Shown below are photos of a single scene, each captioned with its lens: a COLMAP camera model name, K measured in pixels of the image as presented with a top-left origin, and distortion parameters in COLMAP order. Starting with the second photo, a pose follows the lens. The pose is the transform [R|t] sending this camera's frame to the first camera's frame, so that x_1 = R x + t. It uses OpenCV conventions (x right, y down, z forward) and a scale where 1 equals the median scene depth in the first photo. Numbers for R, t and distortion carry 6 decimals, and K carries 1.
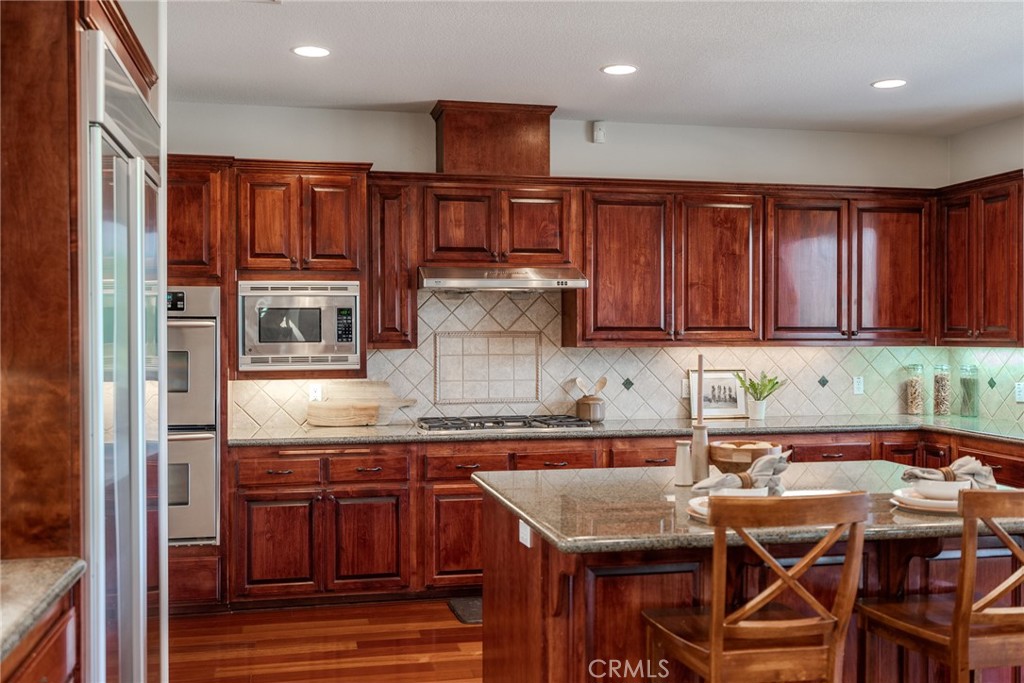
lens RADIAL K [[1013.4, 0, 510.4], [0, 1013.4, 340.3], [0, 0, 1]] dist [0.022477, 0.000000]
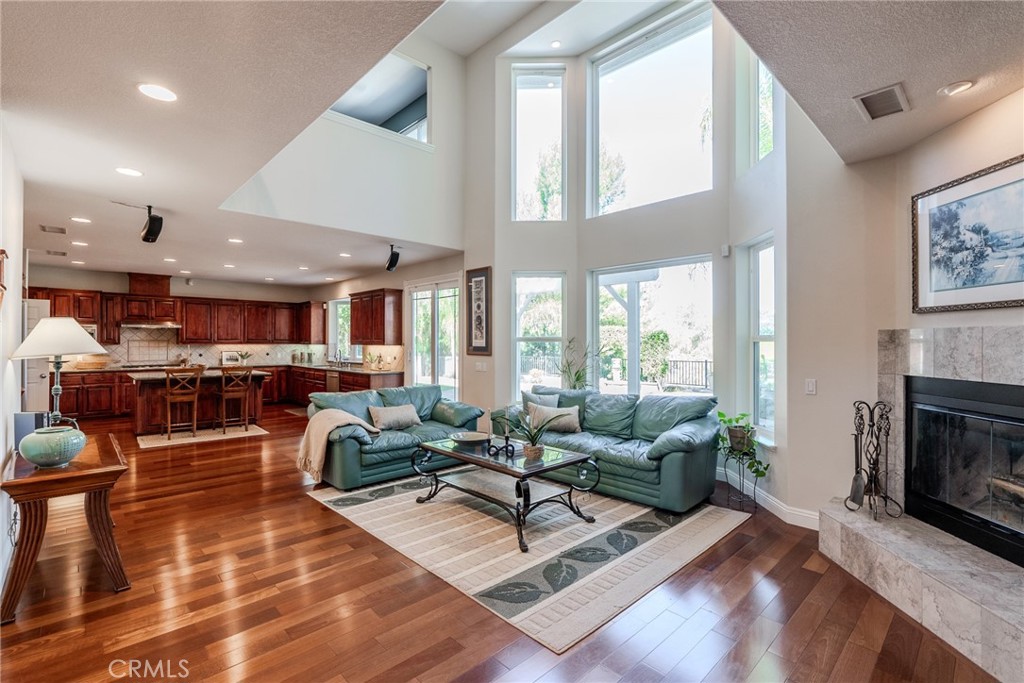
lens RADIAL K [[463.8, 0, 506.0], [0, 463.8, 341.7], [0, 0, 1]] dist [0.000754, 0.001361]
pose [[0.856646, 0.005790, 0.515872, 0.207275], [-0.003819, 0.999981, -0.004881, 0.000840], [-0.515891, 0.002211, 0.856652, -0.968461]]
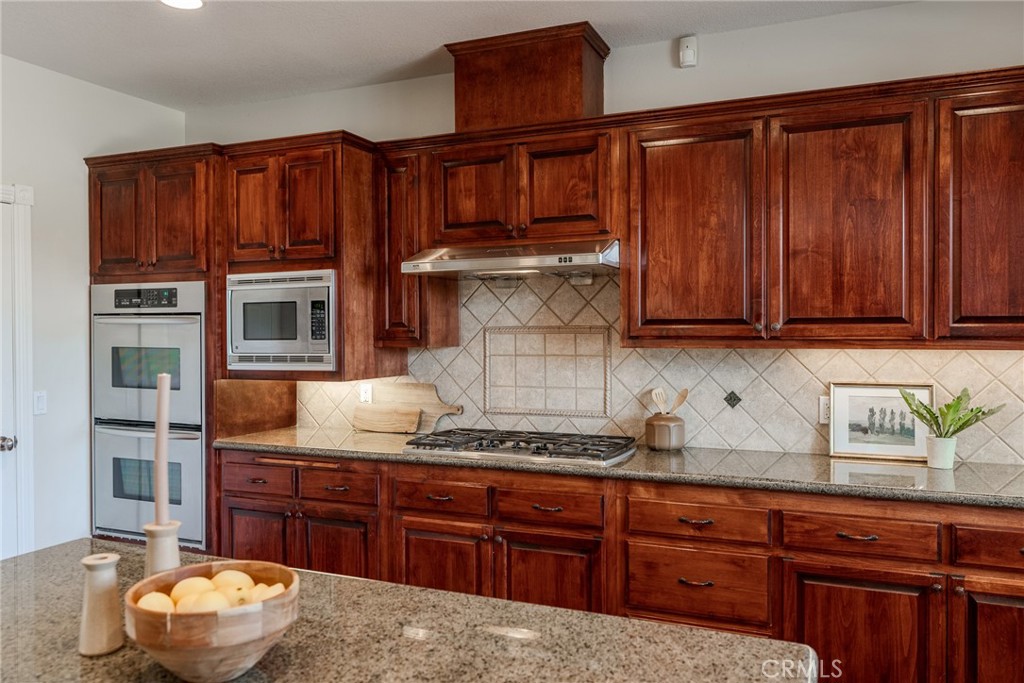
lens RADIAL K [[784.2, 0, 507.5], [0, 784.2, 340.9], [0, 0, 1]] dist [0.003476, 0.000102]
pose [[0.811760, 0.006274, -0.583957, 0.332758], [-0.000191, 0.999945, 0.010477, -0.003903], [0.583991, -0.008393, 0.811717, 0.498860]]
